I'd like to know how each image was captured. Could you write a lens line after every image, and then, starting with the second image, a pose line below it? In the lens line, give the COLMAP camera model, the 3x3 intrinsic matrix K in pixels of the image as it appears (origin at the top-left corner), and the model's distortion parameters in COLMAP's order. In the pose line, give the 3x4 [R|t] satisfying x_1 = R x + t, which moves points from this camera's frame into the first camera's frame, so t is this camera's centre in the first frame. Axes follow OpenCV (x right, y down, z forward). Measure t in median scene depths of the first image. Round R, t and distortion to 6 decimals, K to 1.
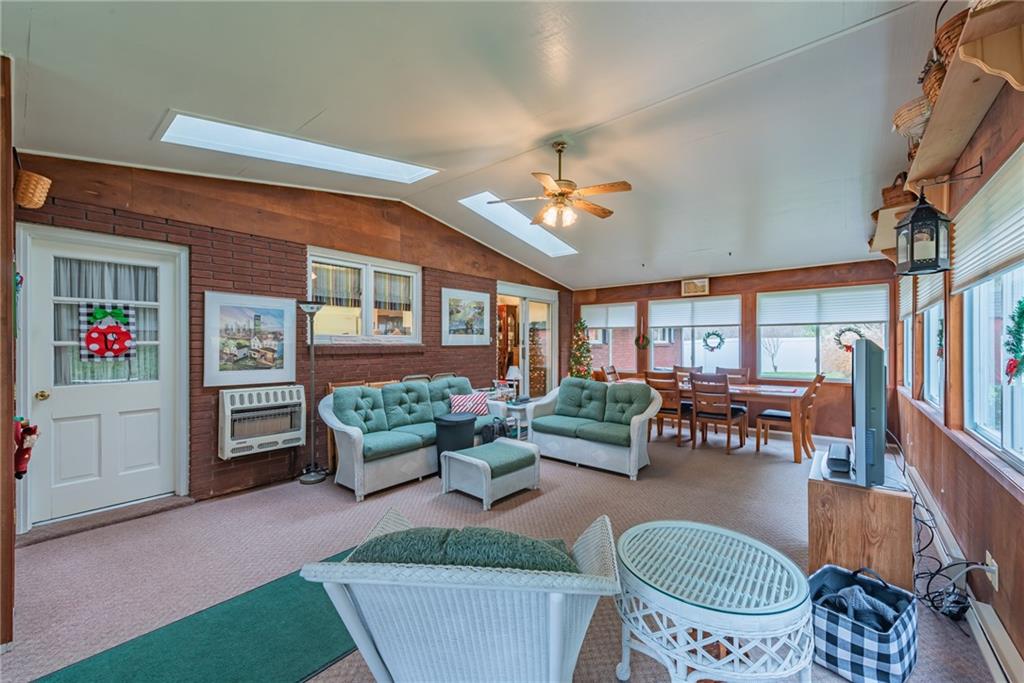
lens RADIAL K [[401.1, 0, 513.0], [0, 401.1, 344.9], [0, 0, 1]] dist [0.000703, -0.000004]
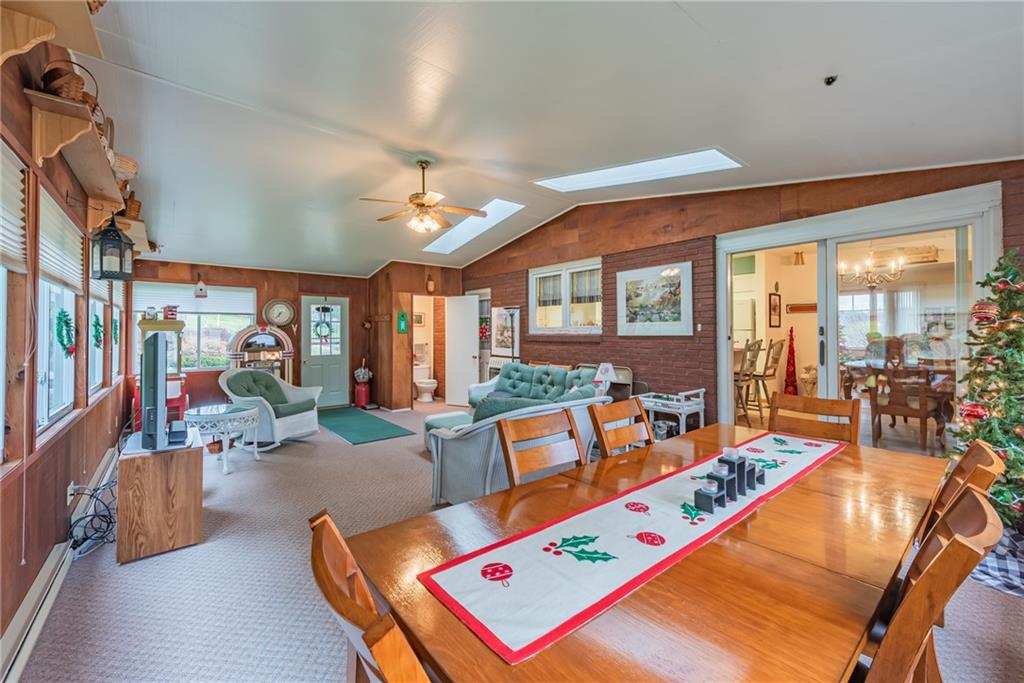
lens RADIAL K [[409.0, 0, 513.1], [0, 409.0, 330.4], [0, 0, 1]] dist [0.000626, 0.000019]
pose [[-0.191034, -0.007082, -0.981558, 0.846932], [-0.002281, 0.999974, -0.006771, -0.003716], [0.981581, 0.000946, -0.191045, 1.021374]]
